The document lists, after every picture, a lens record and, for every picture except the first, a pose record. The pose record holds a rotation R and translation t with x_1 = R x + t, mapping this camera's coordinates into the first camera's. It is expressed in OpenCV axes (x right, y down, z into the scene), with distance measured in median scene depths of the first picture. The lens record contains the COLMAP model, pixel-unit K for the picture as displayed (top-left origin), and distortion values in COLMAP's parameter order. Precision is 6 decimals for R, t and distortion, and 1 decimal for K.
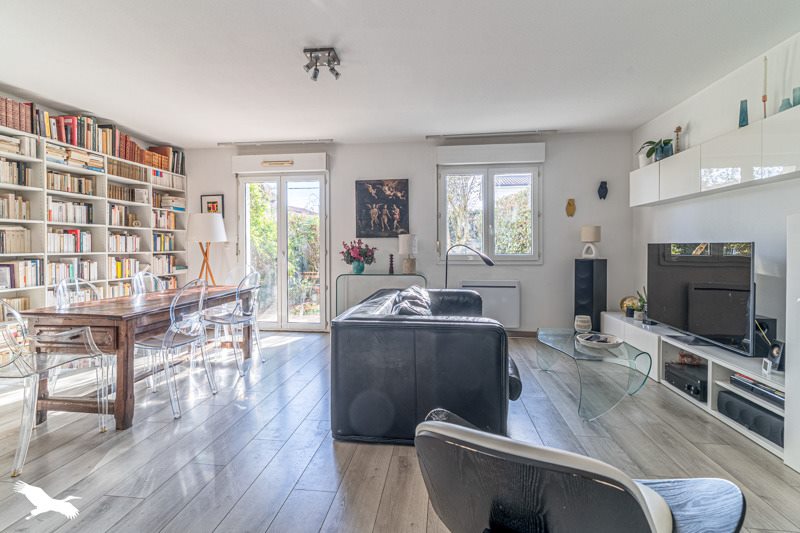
lens RADIAL K [[385.7, 0, 393.3], [0, 385.7, 246.3], [0, 0, 1]] dist [0.002480, 0.000365]
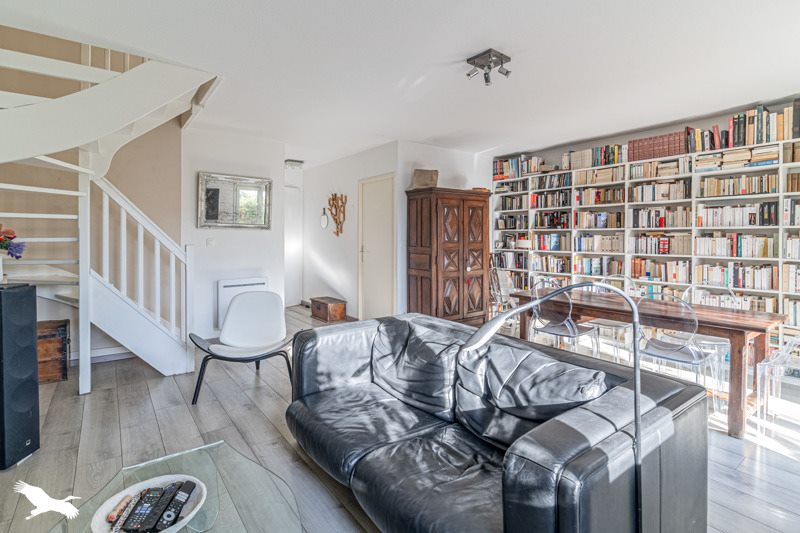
lens RADIAL K [[385.7, 0, 400.4], [0, 385.7, 241.7], [0, 0, 1]] dist [0.002480, 0.000365]
pose [[-0.726382, 0.000596, -0.687291, 0.459034], [-0.009787, 0.999889, 0.011211, -0.025085], [0.687221, 0.014870, -0.726296, 1.148387]]
